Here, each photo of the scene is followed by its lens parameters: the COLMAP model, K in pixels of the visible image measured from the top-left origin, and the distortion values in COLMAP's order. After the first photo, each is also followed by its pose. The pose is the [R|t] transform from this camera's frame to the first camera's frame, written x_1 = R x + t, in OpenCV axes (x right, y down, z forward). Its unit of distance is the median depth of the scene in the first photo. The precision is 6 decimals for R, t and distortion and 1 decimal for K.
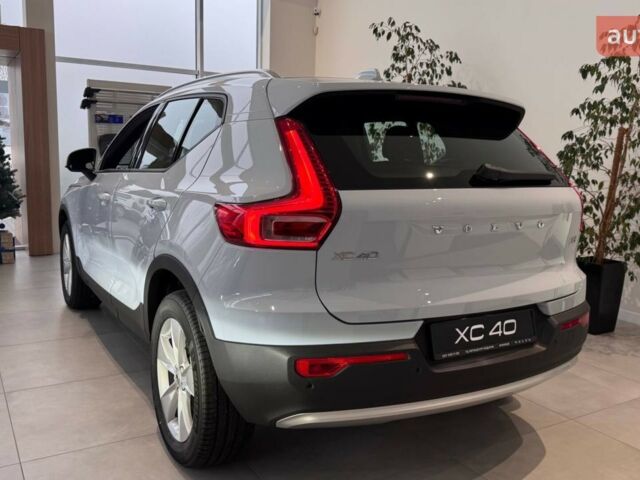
lens RADIAL K [[612.9, 0, 315.0], [0, 612.9, 239.6], [0, 0, 1]] dist [0.174096, -0.363493]
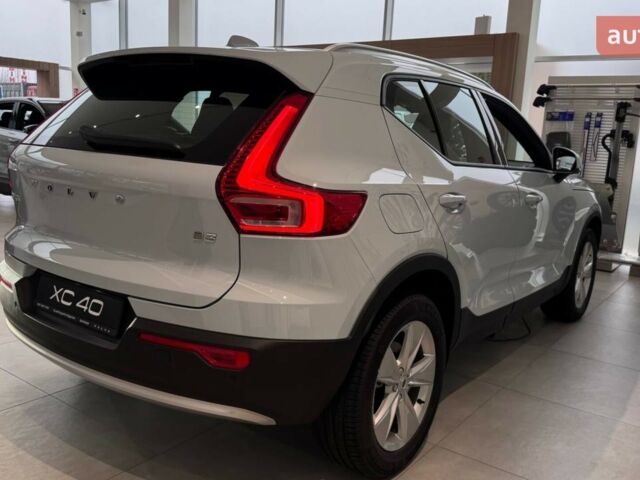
lens RADIAL K [[612.9, 0, 315.0], [0, 612.9, 239.6], [0, 0, 1]] dist [0.174096, -0.363493]
pose [[0.356804, 0.150087, -0.922044, 1.221318], [-0.173867, 0.980433, 0.092310, -0.094120], [0.917857, 0.127376, 0.375917, 0.915990]]
